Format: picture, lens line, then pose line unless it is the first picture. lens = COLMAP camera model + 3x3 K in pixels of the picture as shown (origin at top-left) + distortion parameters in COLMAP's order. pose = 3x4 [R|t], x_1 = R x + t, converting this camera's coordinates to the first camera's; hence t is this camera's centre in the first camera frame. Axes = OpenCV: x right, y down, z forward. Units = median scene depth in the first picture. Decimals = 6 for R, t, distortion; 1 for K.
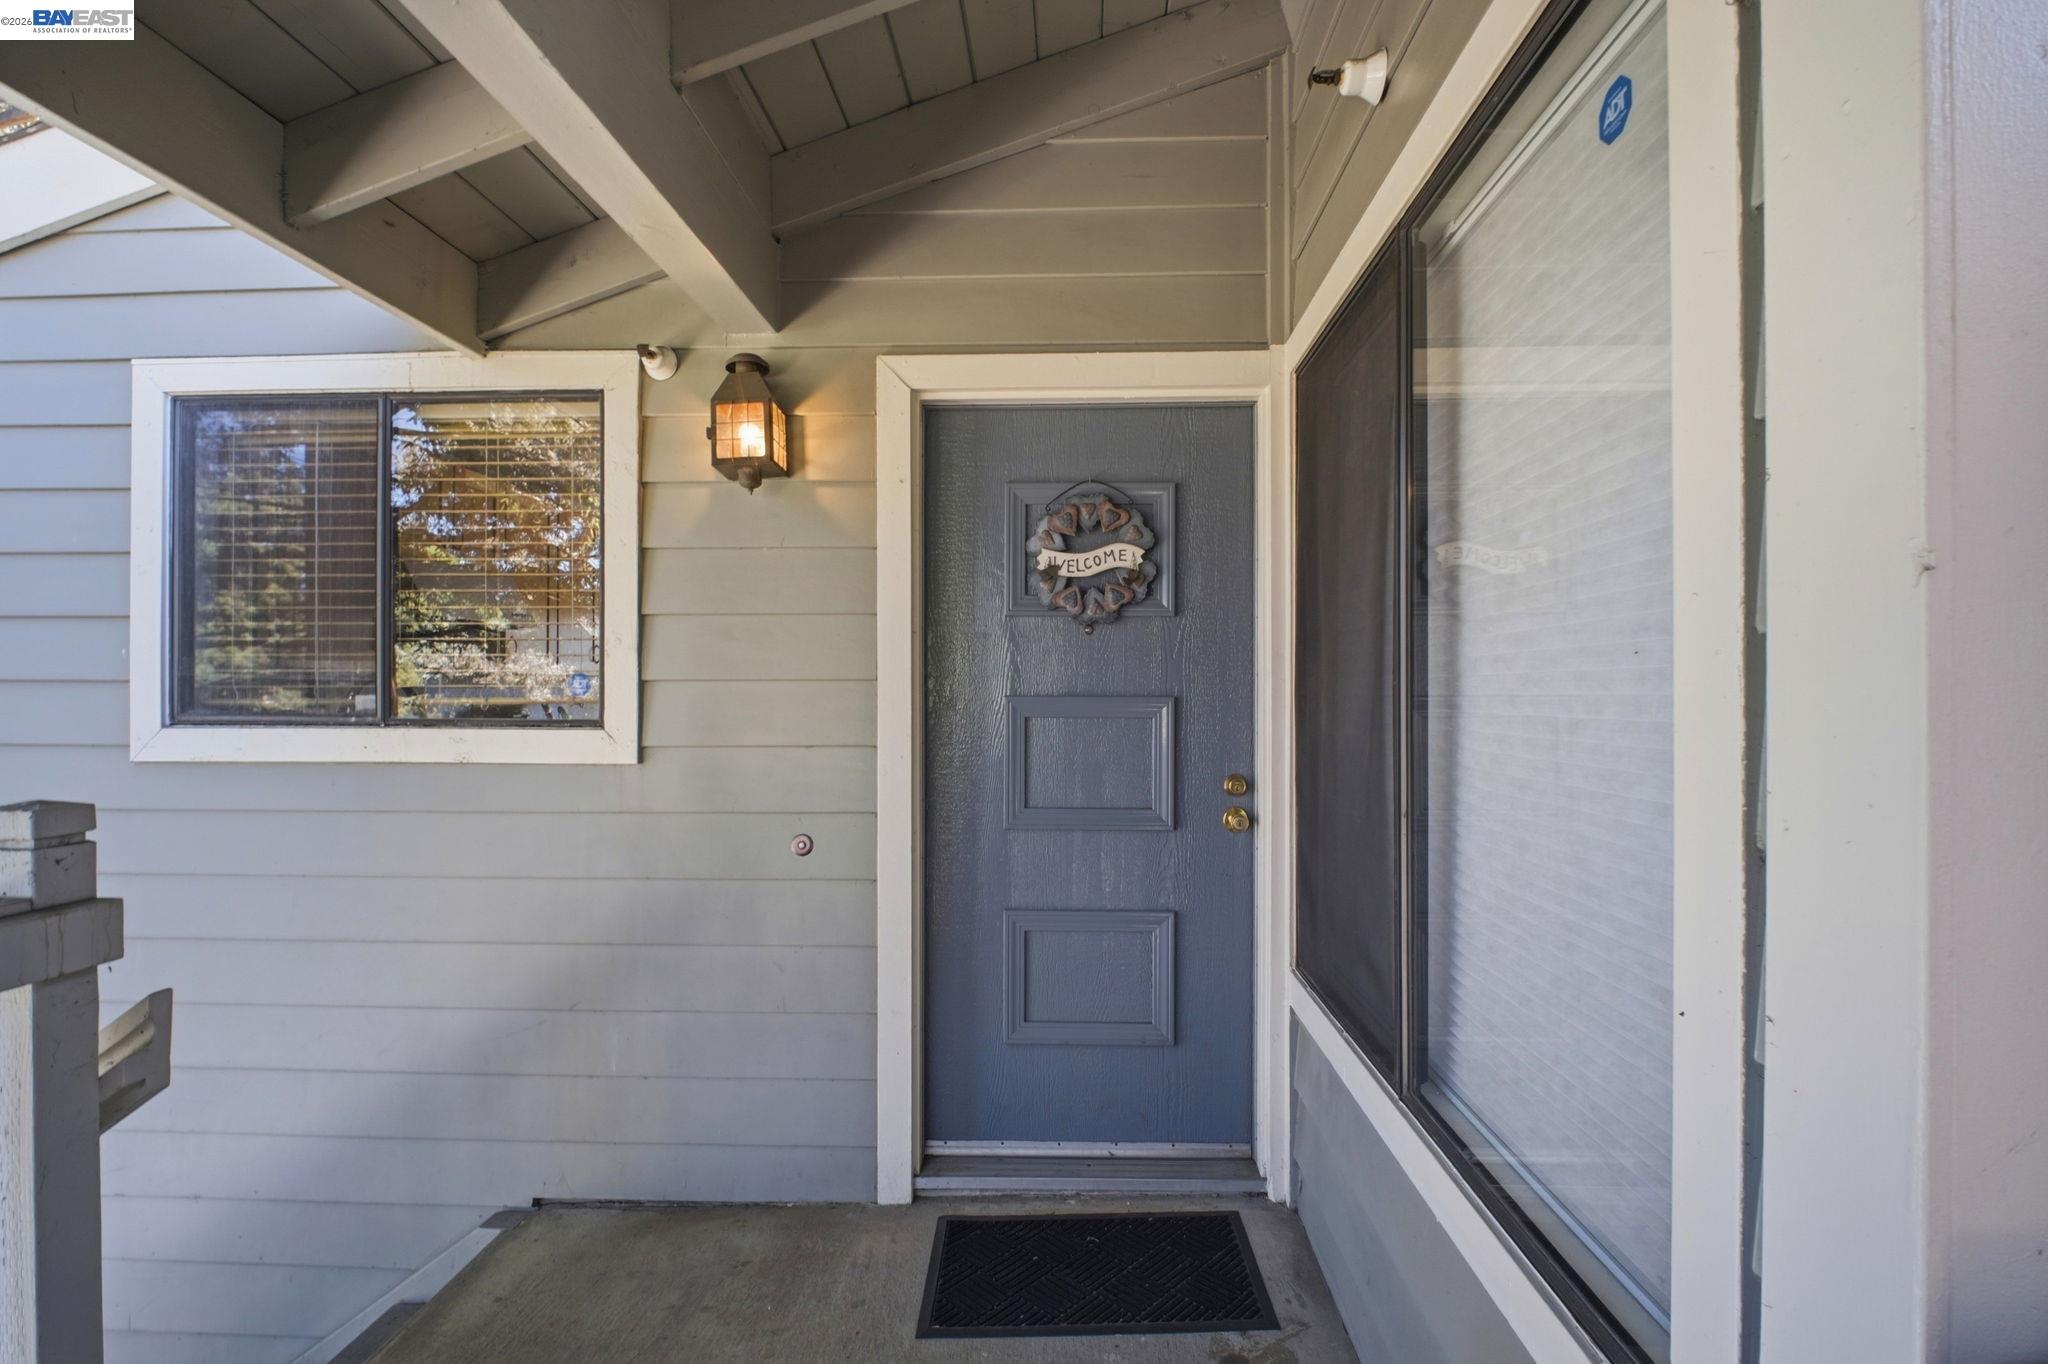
lens RADIAL K [[946.4, 0, 1030.7], [0, 946.4, 689.4], [0, 0, 1]] dist [-0.000419, -0.006159]
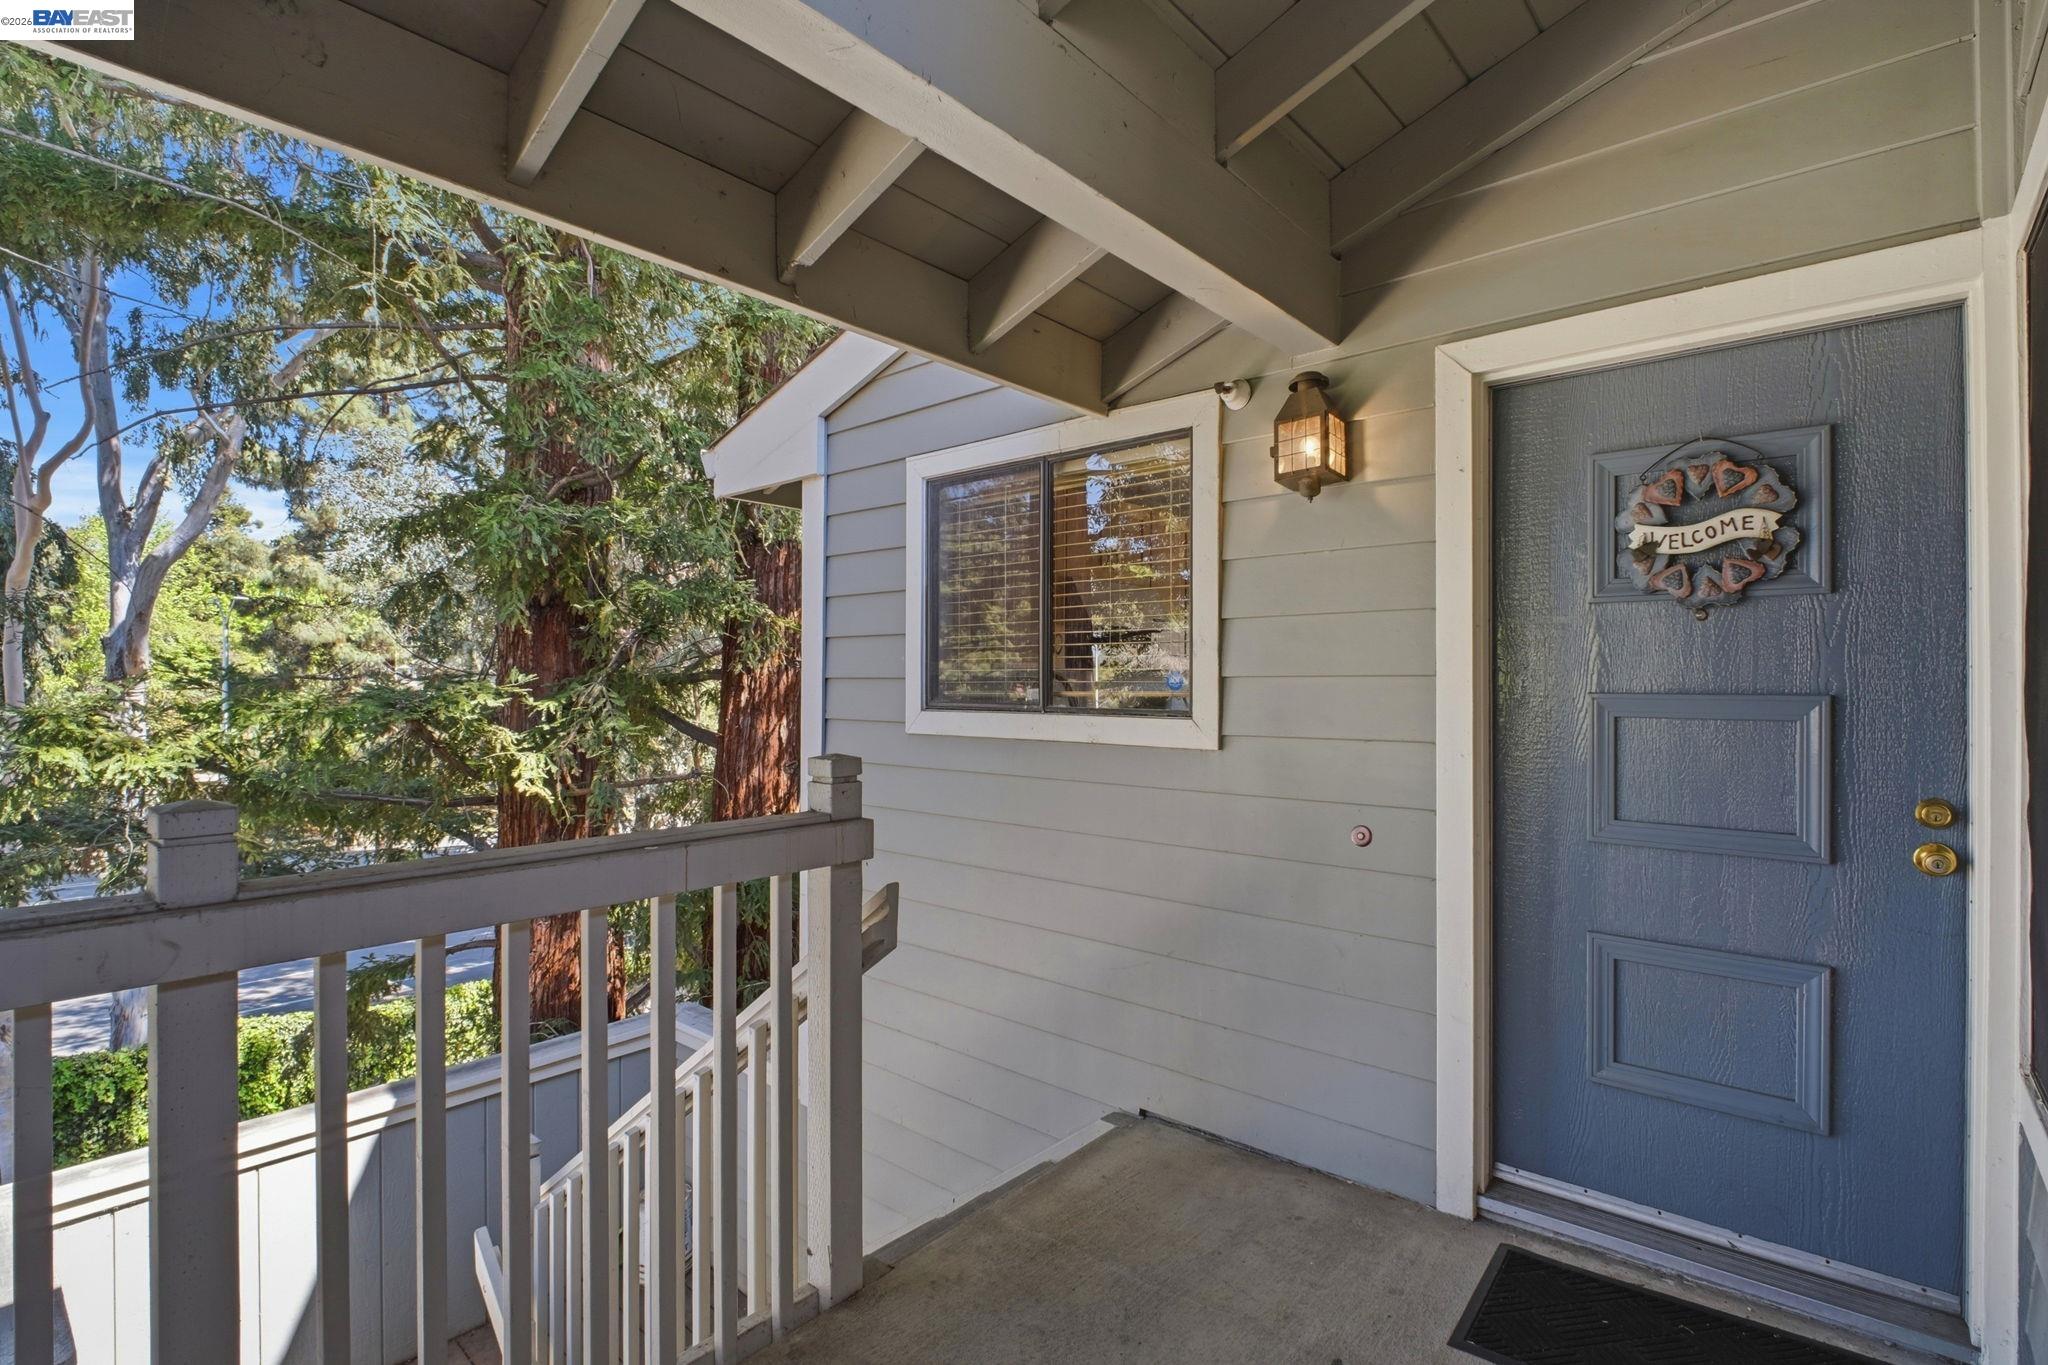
lens RADIAL K [[946.4, 0, 1022.3], [0, 946.4, 677.7], [0, 0, 1]] dist [-0.000419, -0.006159]
pose [[0.778895, -0.003310, -0.627146, 0.119226], [-0.000789, 0.999980, -0.006258, -0.001186], [0.627154, 0.005369, 0.778877, -0.036205]]
